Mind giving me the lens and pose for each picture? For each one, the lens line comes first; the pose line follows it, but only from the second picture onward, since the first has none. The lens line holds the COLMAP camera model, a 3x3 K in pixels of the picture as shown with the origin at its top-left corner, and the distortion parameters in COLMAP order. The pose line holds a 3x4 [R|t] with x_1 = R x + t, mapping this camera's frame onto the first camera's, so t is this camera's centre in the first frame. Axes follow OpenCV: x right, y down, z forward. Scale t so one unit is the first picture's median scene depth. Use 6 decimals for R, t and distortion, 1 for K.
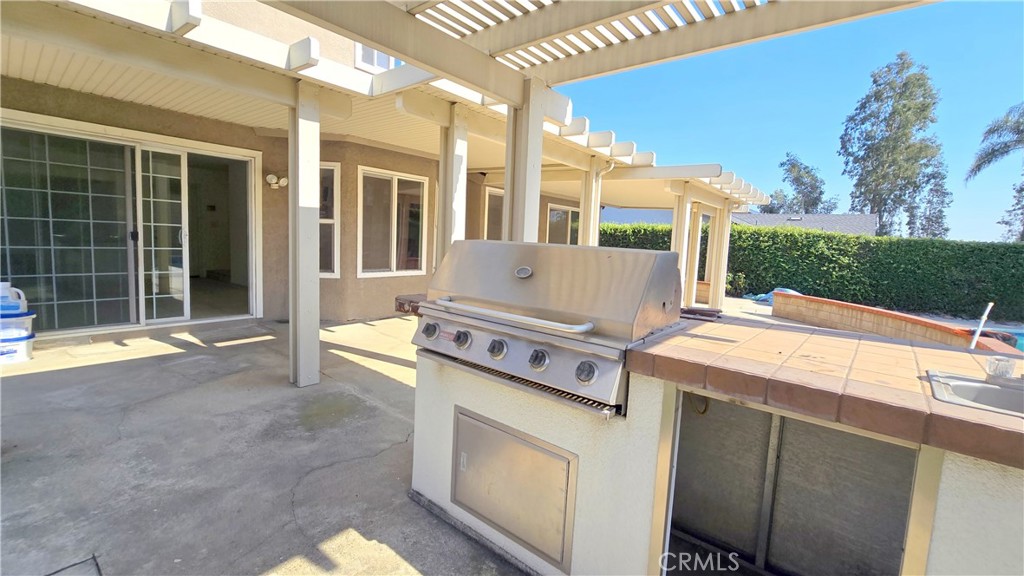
lens RADIAL K [[441.3, 0, 506.0], [0, 441.3, 289.3], [0, 0, 1]] dist [-0.002232, -0.000463]
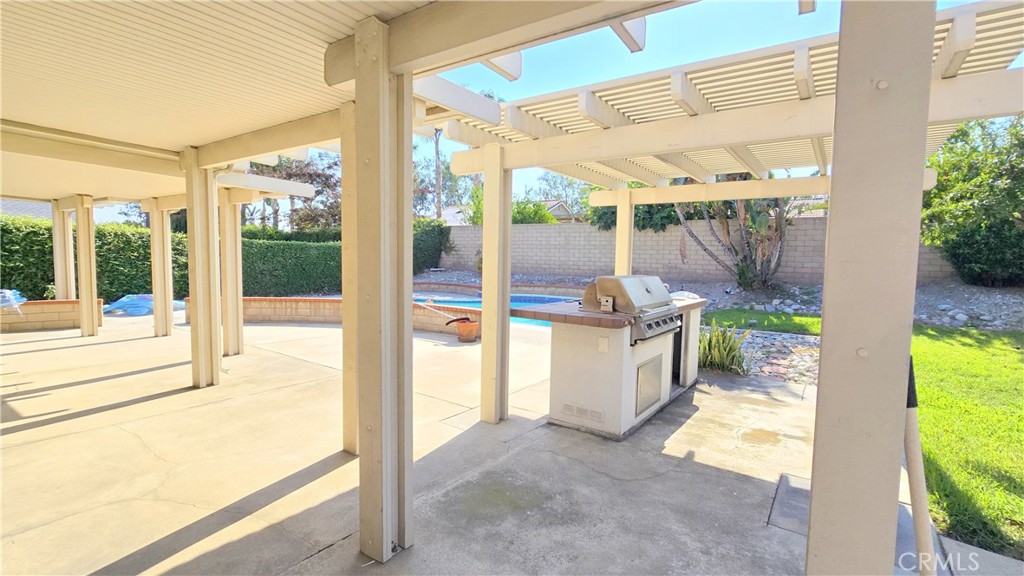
lens RADIAL K [[444.8, 0, 530.9], [0, 444.8, 282.3], [0, 0, 1]] dist [-0.000282, 0.000069]
pose [[-0.091705, -0.106630, 0.990061, -0.104184], [0.086581, 0.989631, 0.114604, -0.018820], [-0.992015, 0.096230, -0.081522, 0.084978]]
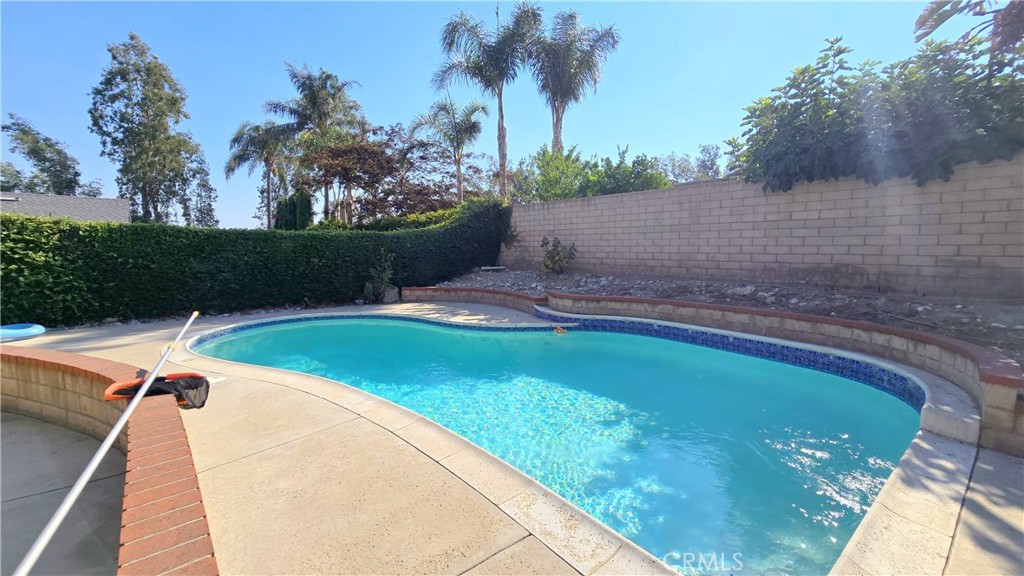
lens RADIAL K [[420.4, 0, 515.4], [0, 420.4, 279.6], [0, 0, 1]] dist [-0.001487, -0.000121]
pose [[0.191027, -0.113166, 0.975040, 0.091609], [0.112189, 0.989340, 0.092846, -0.003808], [-0.975153, 0.091653, 0.201686, 0.061374]]
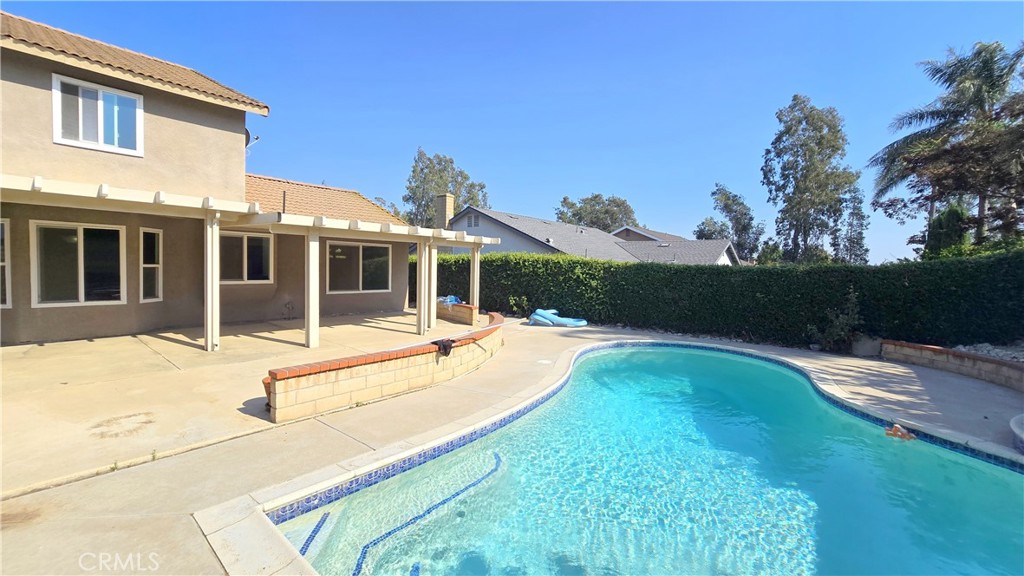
lens RADIAL K [[420.4, 0, 515.4], [0, 420.4, 279.6], [0, 0, 1]] dist [-0.001487, -0.000121]
pose [[0.999553, -0.021583, -0.020700, 0.178666], [0.019793, 0.996344, -0.083109, 0.003439], [0.022418, 0.082662, 0.996325, -0.027162]]
